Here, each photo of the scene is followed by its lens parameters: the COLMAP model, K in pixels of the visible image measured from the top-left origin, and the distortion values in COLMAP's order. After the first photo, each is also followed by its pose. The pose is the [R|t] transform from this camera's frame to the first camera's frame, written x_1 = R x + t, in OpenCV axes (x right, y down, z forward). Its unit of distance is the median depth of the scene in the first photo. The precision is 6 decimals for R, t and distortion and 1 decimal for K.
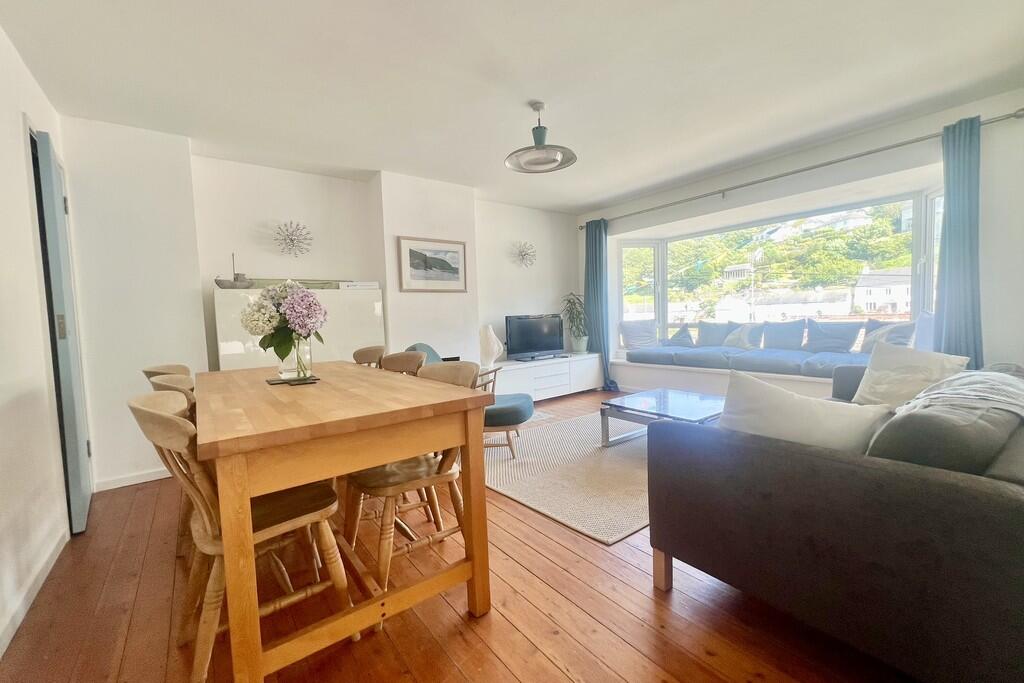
lens RADIAL K [[416.0, 0, 512.0], [0, 416.0, 341.5], [0, 0, 1]] dist [0.000281, 0.000154]
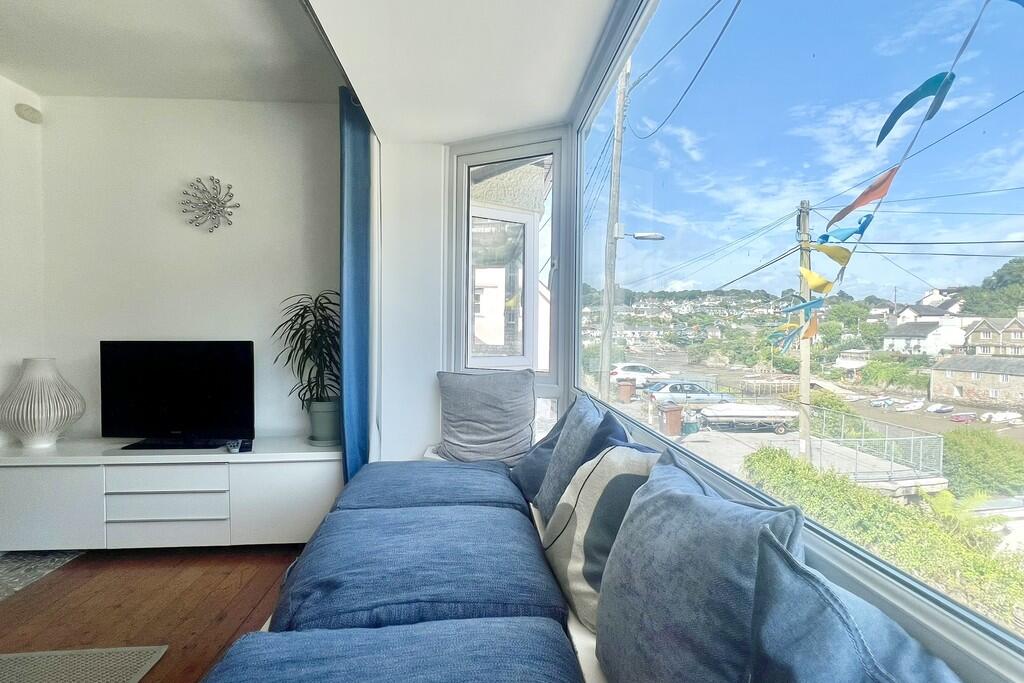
lens RADIAL K [[517.4, 0, 512.0], [0, 517.4, 341.5], [0, 0, 1]] dist [-0.004984, -0.000942]
pose [[0.834139, 0.044506, -0.549756, 0.762954], [-0.064286, 0.997791, -0.016763, -0.093271], [0.547795, 0.049324, 0.835157, 0.911743]]
